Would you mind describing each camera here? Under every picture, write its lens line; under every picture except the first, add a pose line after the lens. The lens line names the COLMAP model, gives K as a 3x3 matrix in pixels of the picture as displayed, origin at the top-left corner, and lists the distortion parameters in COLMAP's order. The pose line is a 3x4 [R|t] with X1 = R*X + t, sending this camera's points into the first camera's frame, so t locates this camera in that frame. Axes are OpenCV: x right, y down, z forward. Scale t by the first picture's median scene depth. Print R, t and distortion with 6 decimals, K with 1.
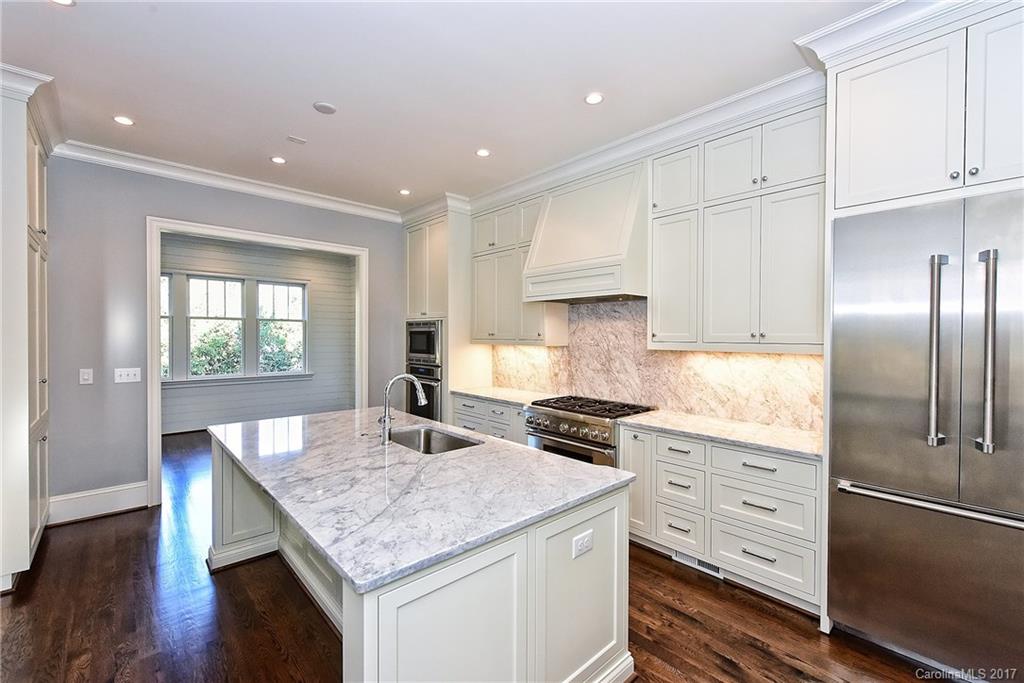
lens RADIAL K [[424.9, 0, 514.3], [0, 424.9, 339.1], [0, 0, 1]] dist [-0.002500, 0.000058]
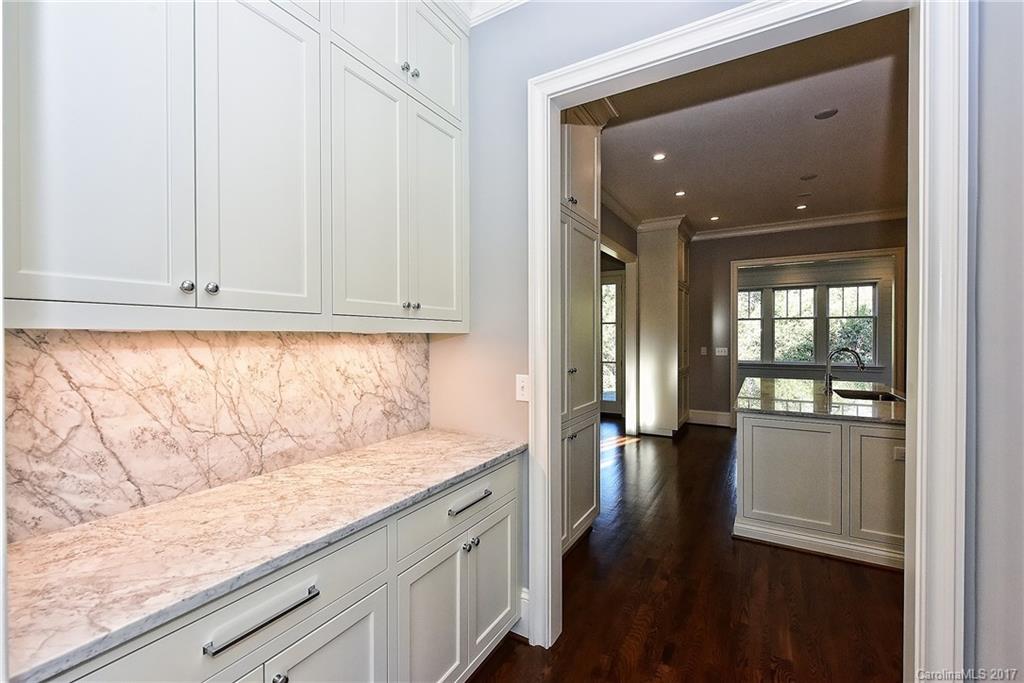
lens RADIAL K [[424.9, 0, 516.4], [0, 424.9, 339.0], [0, 0, 1]] dist [-0.002500, 0.000058]
pose [[0.276877, 0.004316, -0.960896, 0.333506], [-0.006881, 0.999973, 0.002509, 0.018338], [0.960881, 0.005918, 0.276899, -0.194967]]
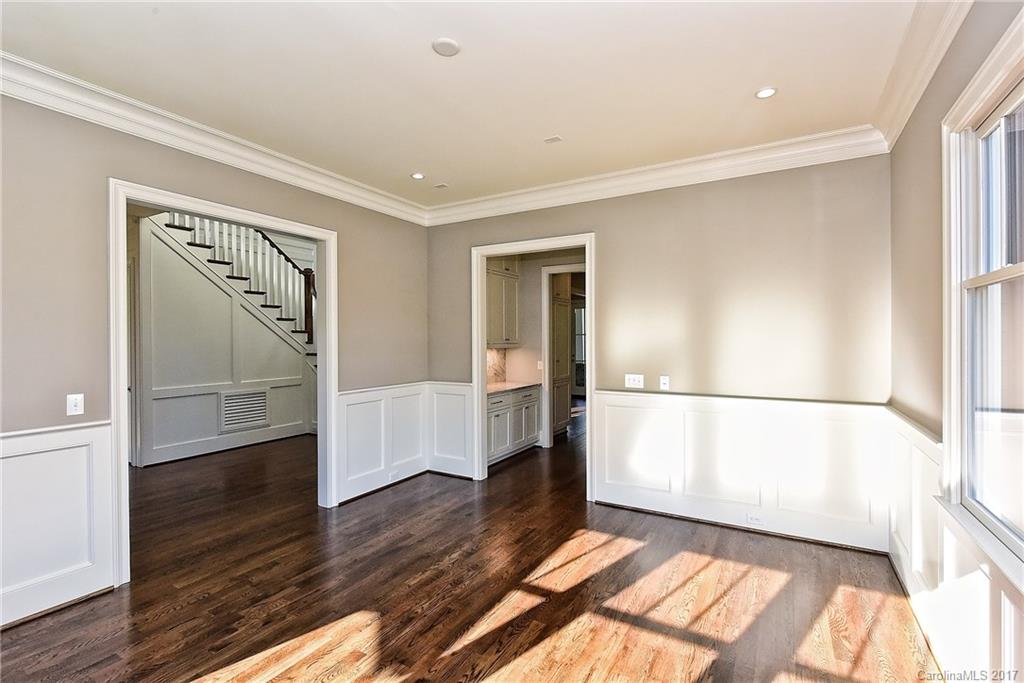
lens RADIAL K [[494.8, 0, 512.0], [0, 494.8, 340.8], [0, 0, 1]] dist [0.002111, 0.001227]
pose [[0.291668, 0.001571, -0.956518, 3.373878], [-0.008115, 0.999967, -0.000832, -0.051736], [0.956485, 0.008005, 0.291671, -1.391465]]
